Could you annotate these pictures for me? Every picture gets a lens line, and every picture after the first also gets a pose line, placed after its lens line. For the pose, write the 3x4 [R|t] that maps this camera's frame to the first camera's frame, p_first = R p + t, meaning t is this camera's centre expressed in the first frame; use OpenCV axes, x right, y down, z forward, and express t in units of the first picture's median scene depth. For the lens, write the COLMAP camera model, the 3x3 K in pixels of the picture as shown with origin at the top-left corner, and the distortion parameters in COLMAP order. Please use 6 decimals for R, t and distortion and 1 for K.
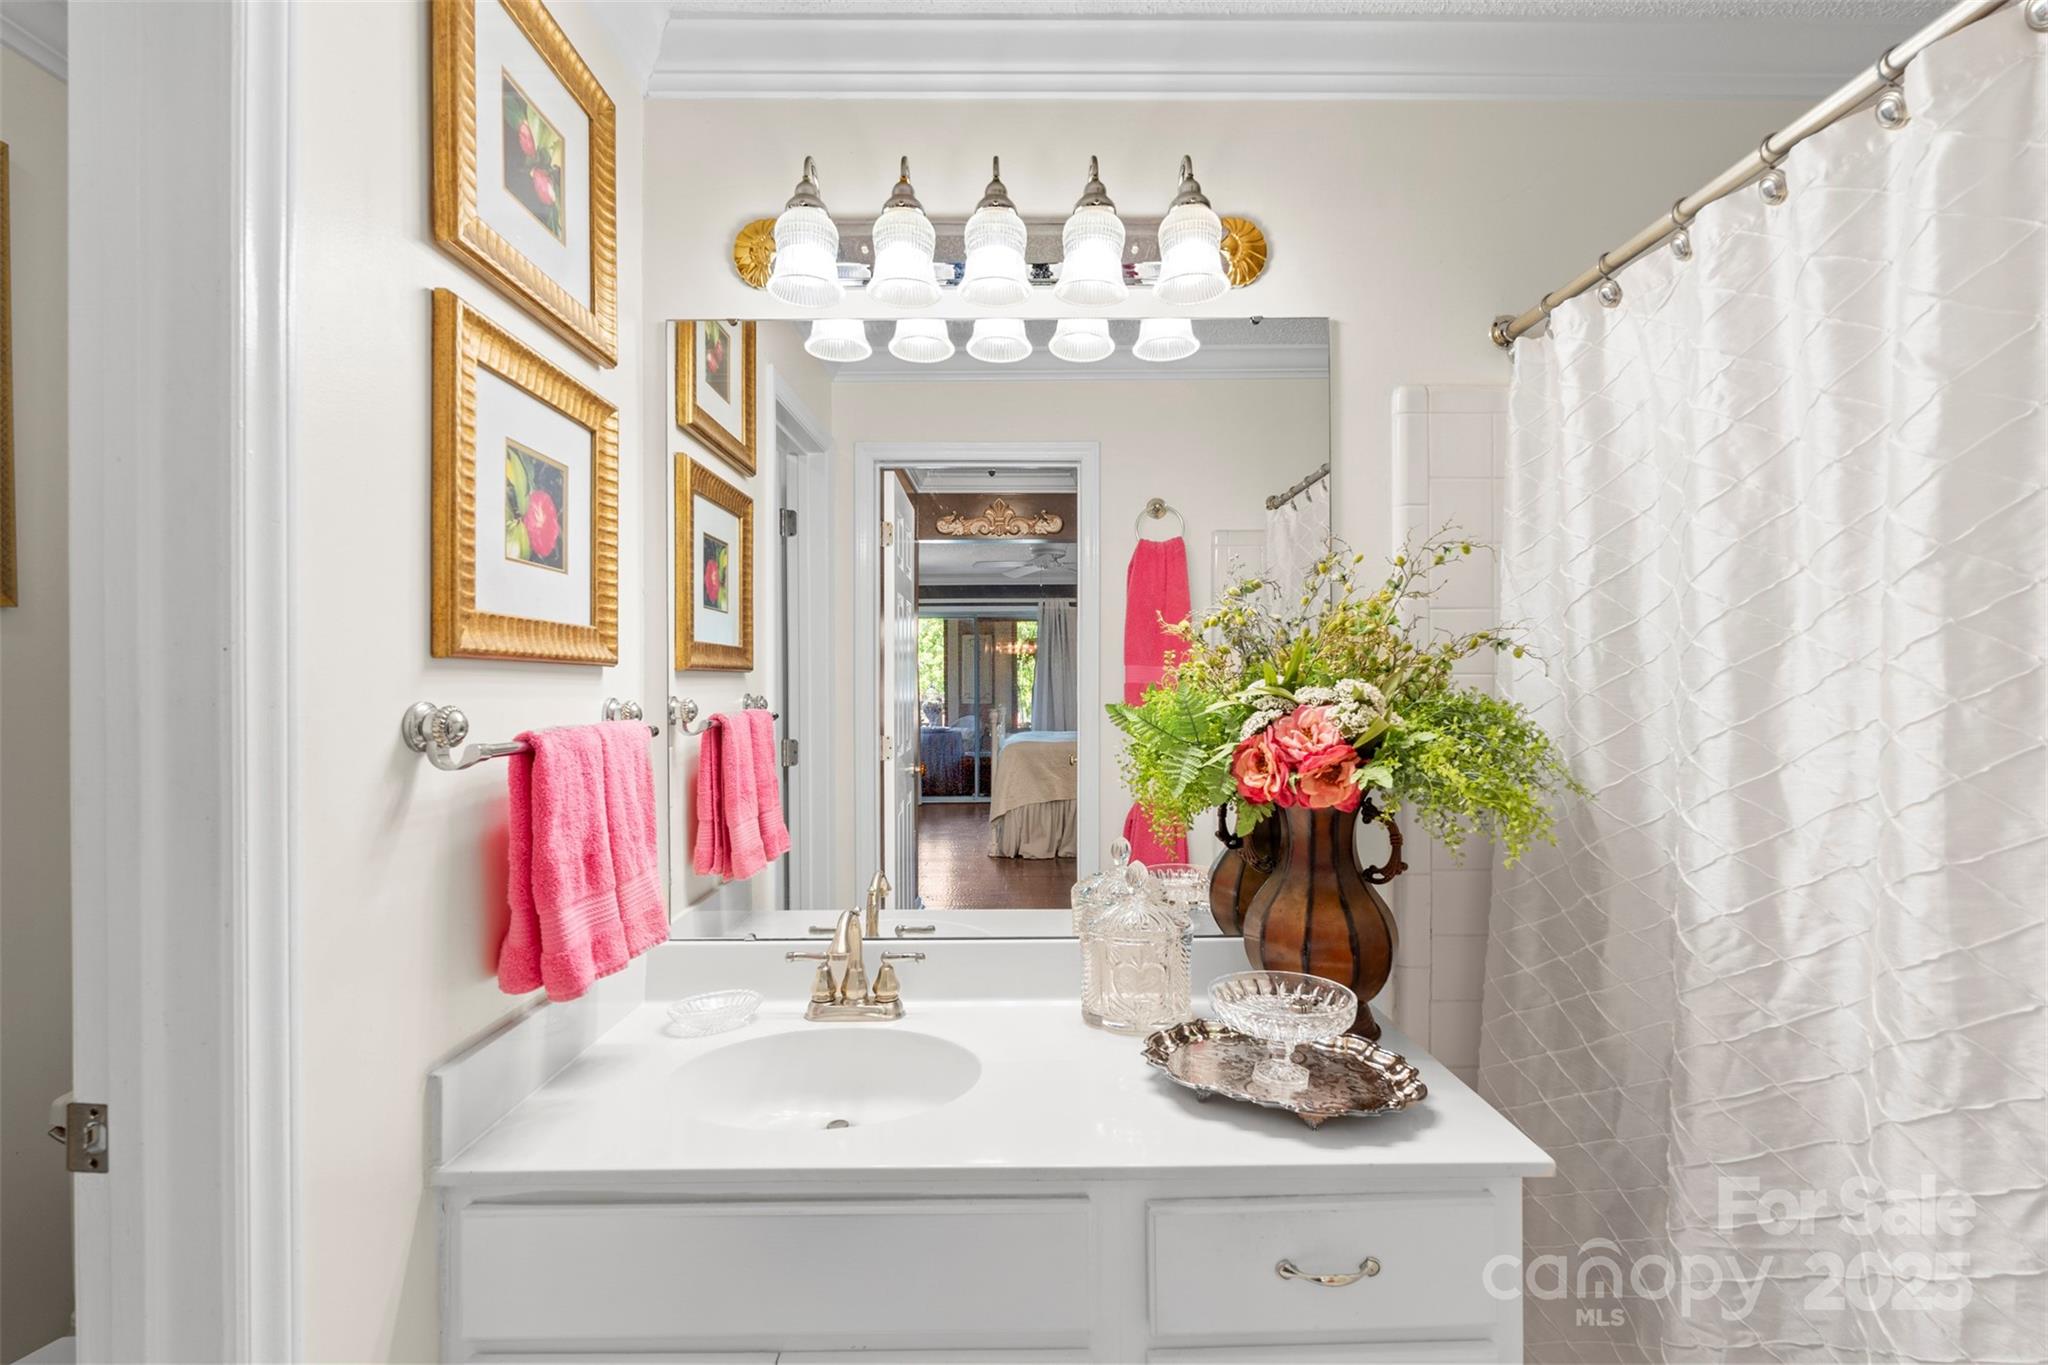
lens RADIAL K [[899.3, 0, 1026.6], [0, 899.3, 681.7], [0, 0, 1]] dist [-0.003863, 0.000133]
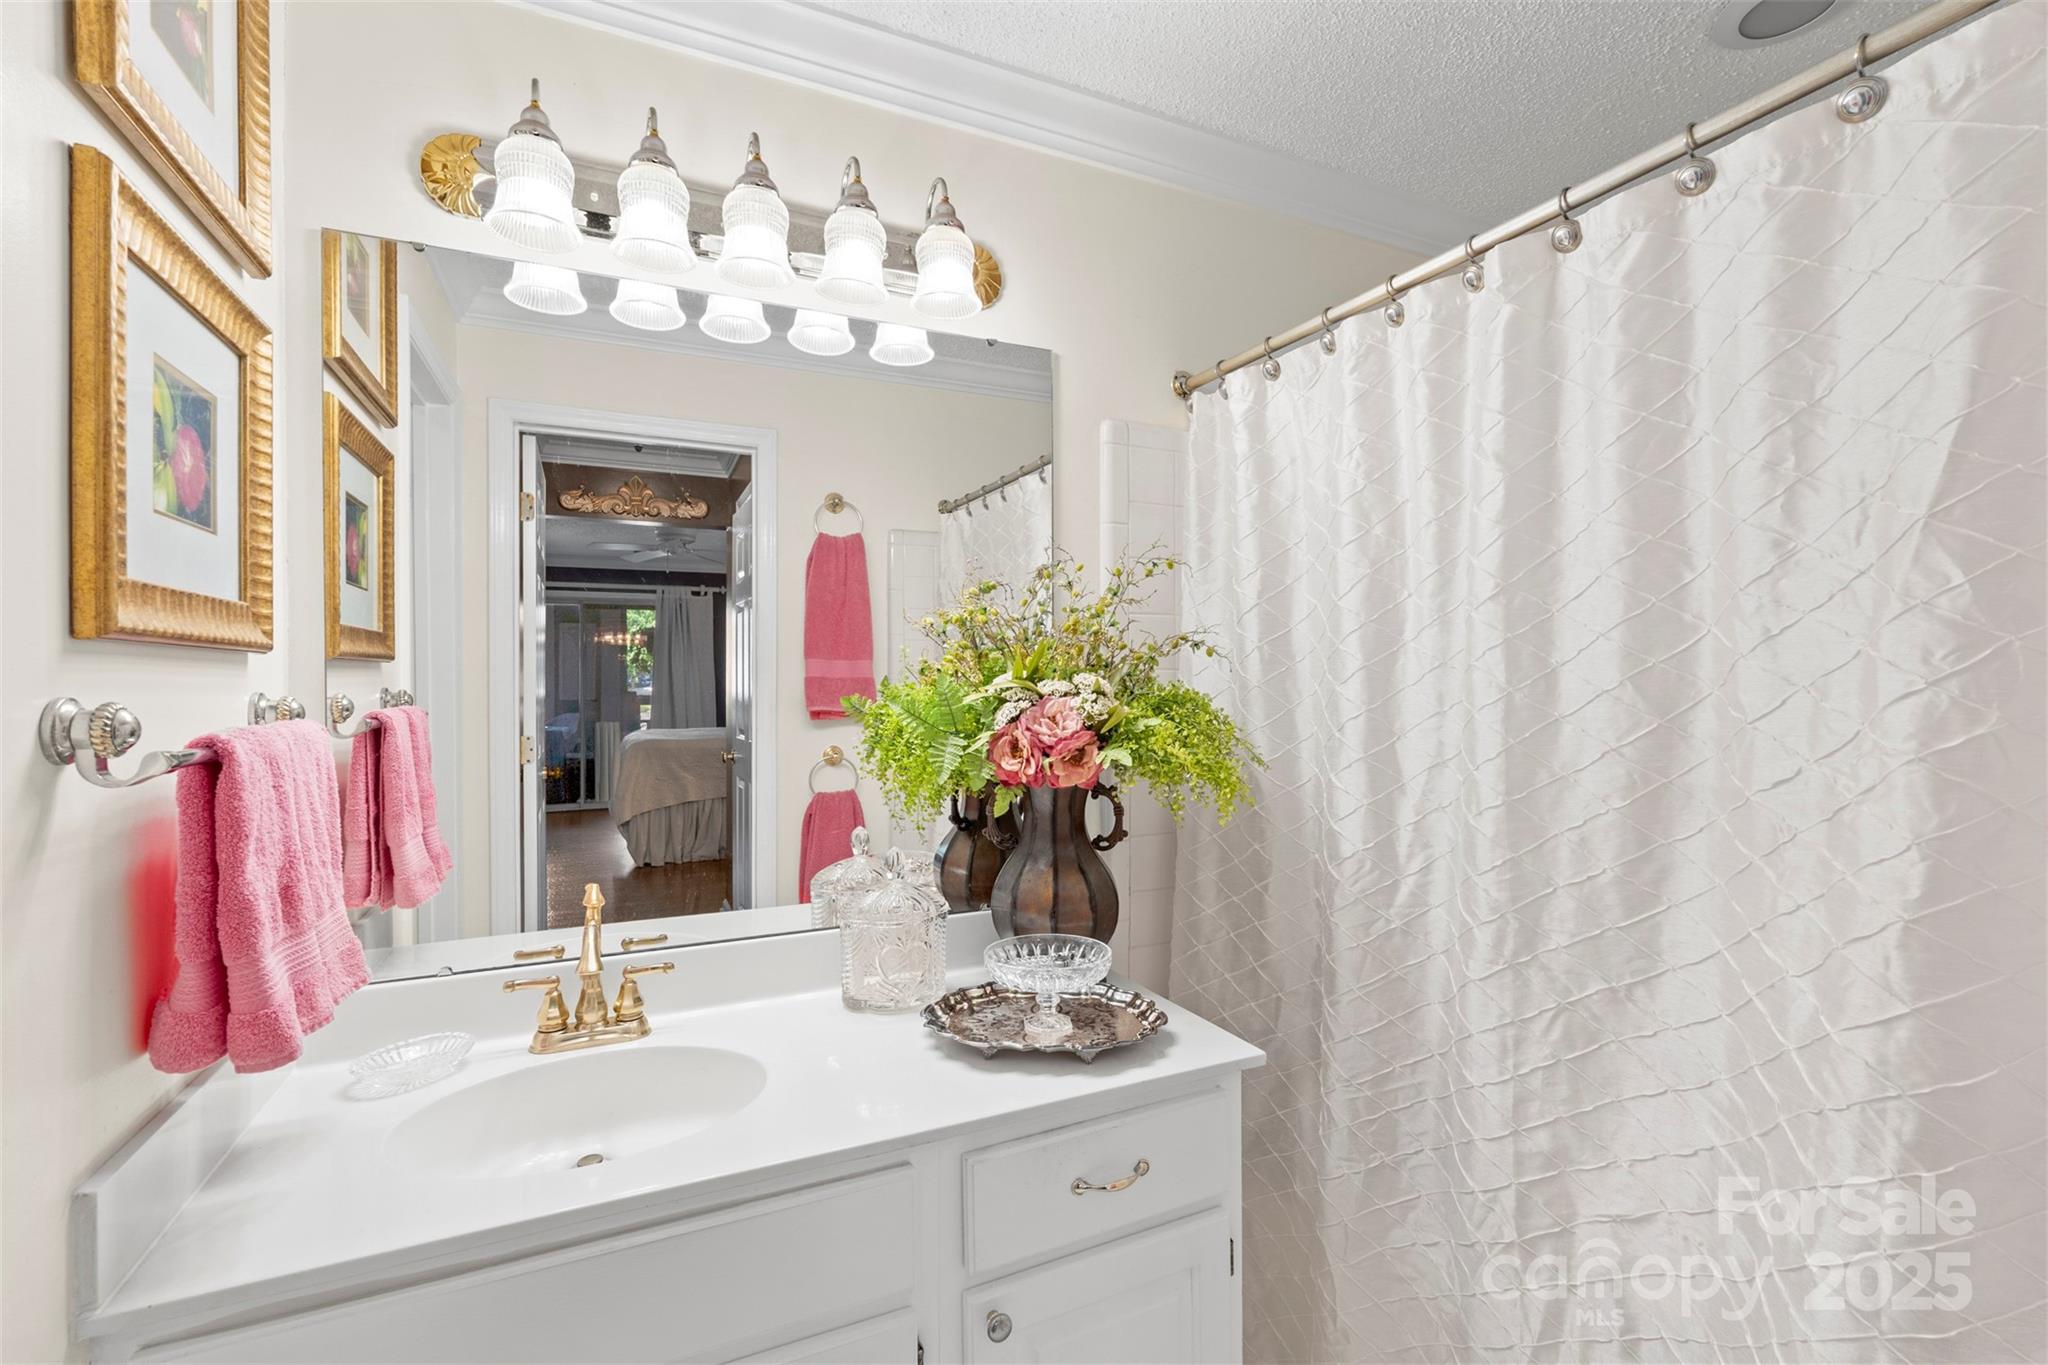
lens RADIAL K [[899.3, 0, 1027.3], [0, 899.3, 682.5], [0, 0, 1]] dist [-0.003863, 0.000133]
pose [[0.907604, 0.000345, 0.419827, -0.198434], [-0.003139, 0.999977, 0.005964, 0.002288], [-0.419816, -0.006731, 0.907584, -0.008843]]
